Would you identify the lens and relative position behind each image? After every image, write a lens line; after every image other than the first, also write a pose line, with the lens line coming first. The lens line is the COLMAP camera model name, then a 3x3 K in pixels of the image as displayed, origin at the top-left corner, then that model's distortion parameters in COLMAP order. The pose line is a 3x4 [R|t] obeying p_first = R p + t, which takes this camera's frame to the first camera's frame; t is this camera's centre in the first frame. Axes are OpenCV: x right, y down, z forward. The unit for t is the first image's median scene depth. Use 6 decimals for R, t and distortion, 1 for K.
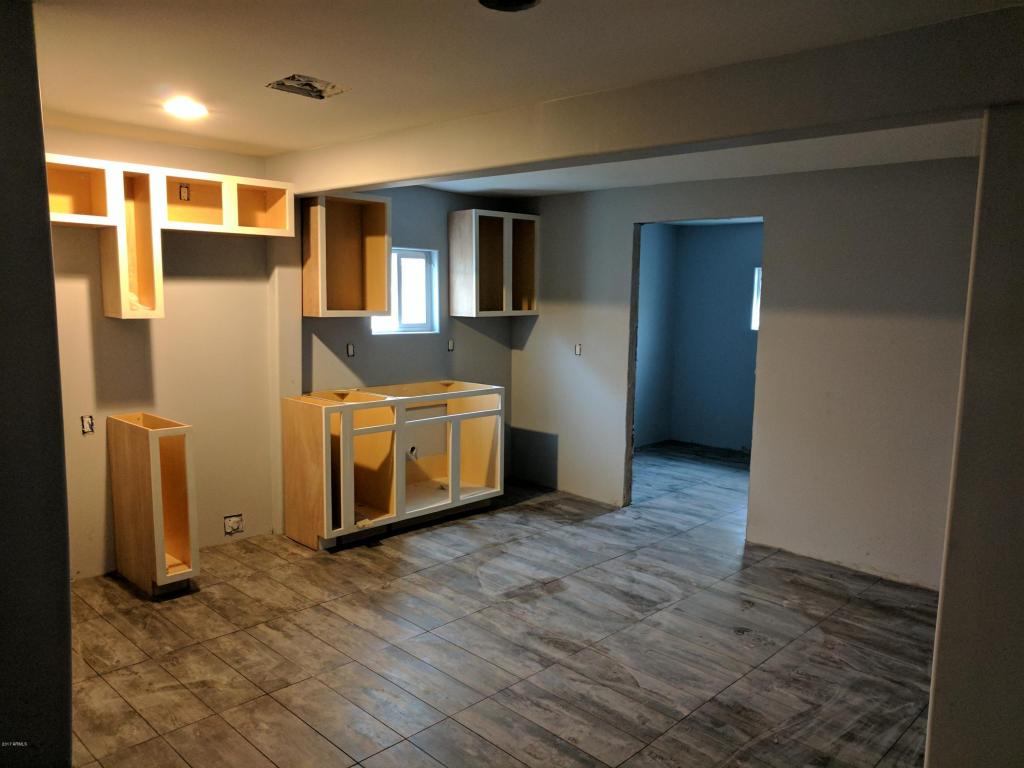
lens RADIAL K [[765.7, 0, 509.3], [0, 765.7, 386.0], [0, 0, 1]] dist [-0.009915, 0.035255]
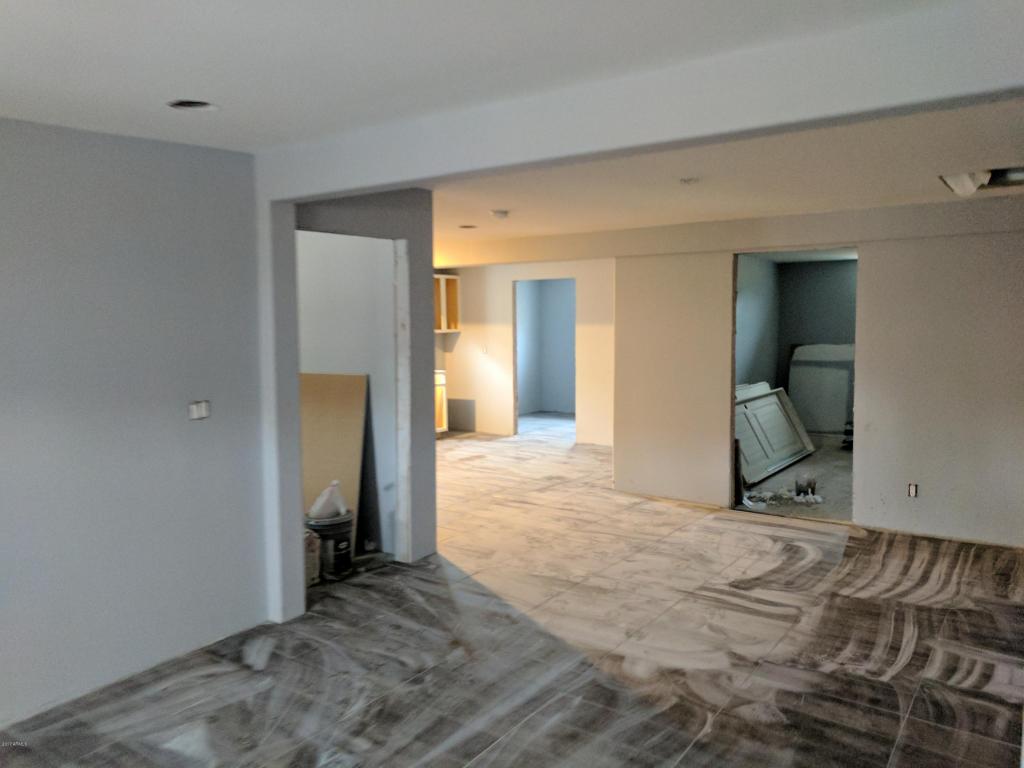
lens RADIAL K [[765.7, 0, 513.4], [0, 765.7, 386.2], [0, 0, 1]] dist [-0.009915, 0.035255]
pose [[0.987890, -0.036210, 0.150872, -0.118698], [0.042097, 0.998464, -0.036013, 0.106170], [-0.149336, 0.041928, 0.987897, -0.790458]]
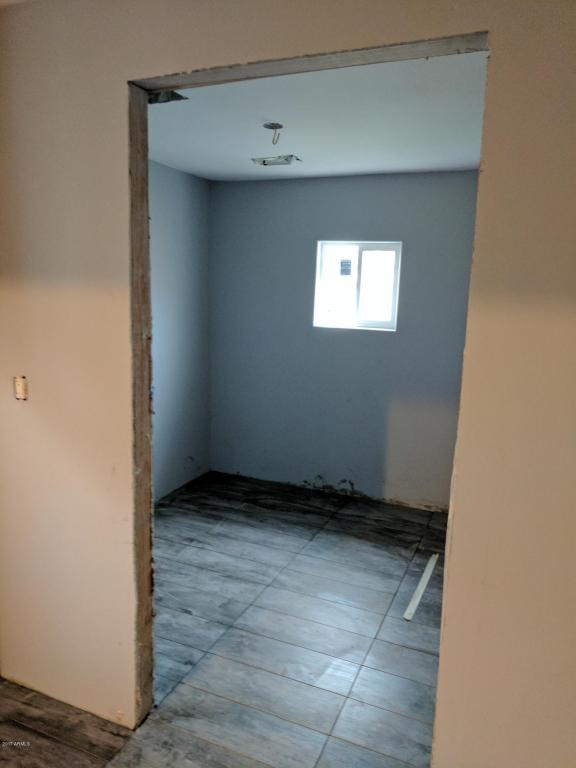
lens RADIAL K [[574.3, 0, 288.4], [0, 574.3, 386.0], [0, 0, 1]] dist [-0.009915, 0.035255]
pose [[0.929727, -0.049687, 0.364882, 0.102530], [0.026842, 0.997364, 0.067420, -0.061012], [-0.367270, -0.052888, 0.928609, 0.569340]]
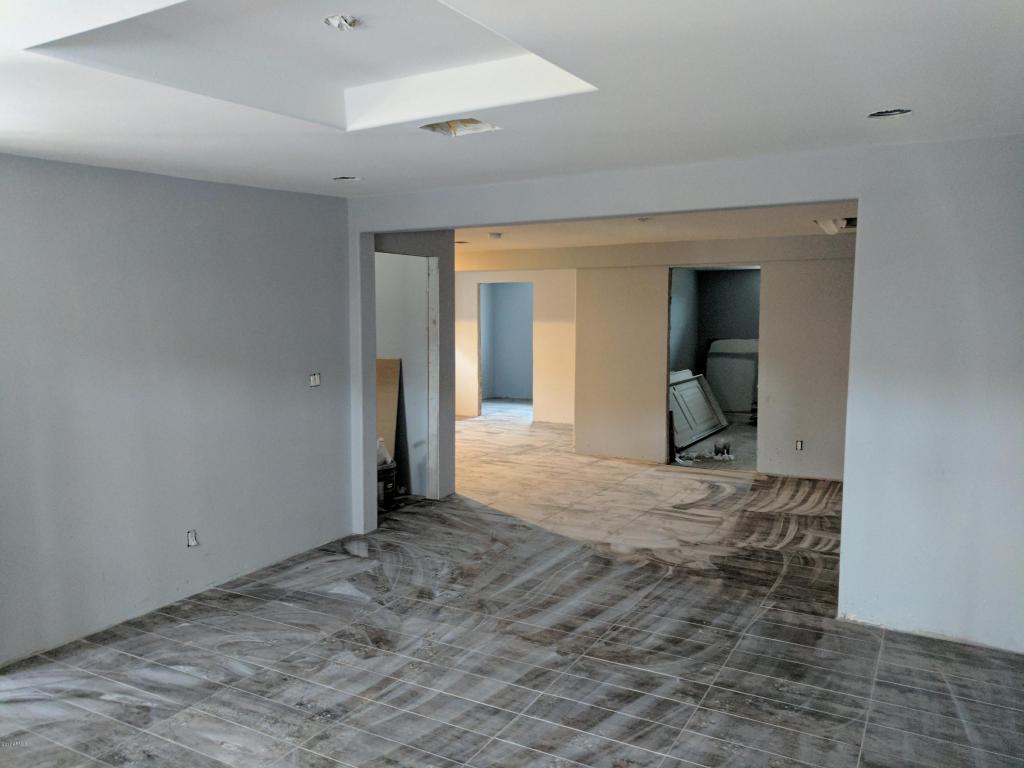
lens RADIAL K [[765.7, 0, 512.4], [0, 765.7, 384.4], [0, 0, 1]] dist [-0.009915, 0.035255]
pose [[0.966195, -0.038053, 0.254990, -0.291665], [0.046915, 0.998485, -0.028759, 0.135029], [-0.253510, 0.039749, 0.966516, -1.062625]]
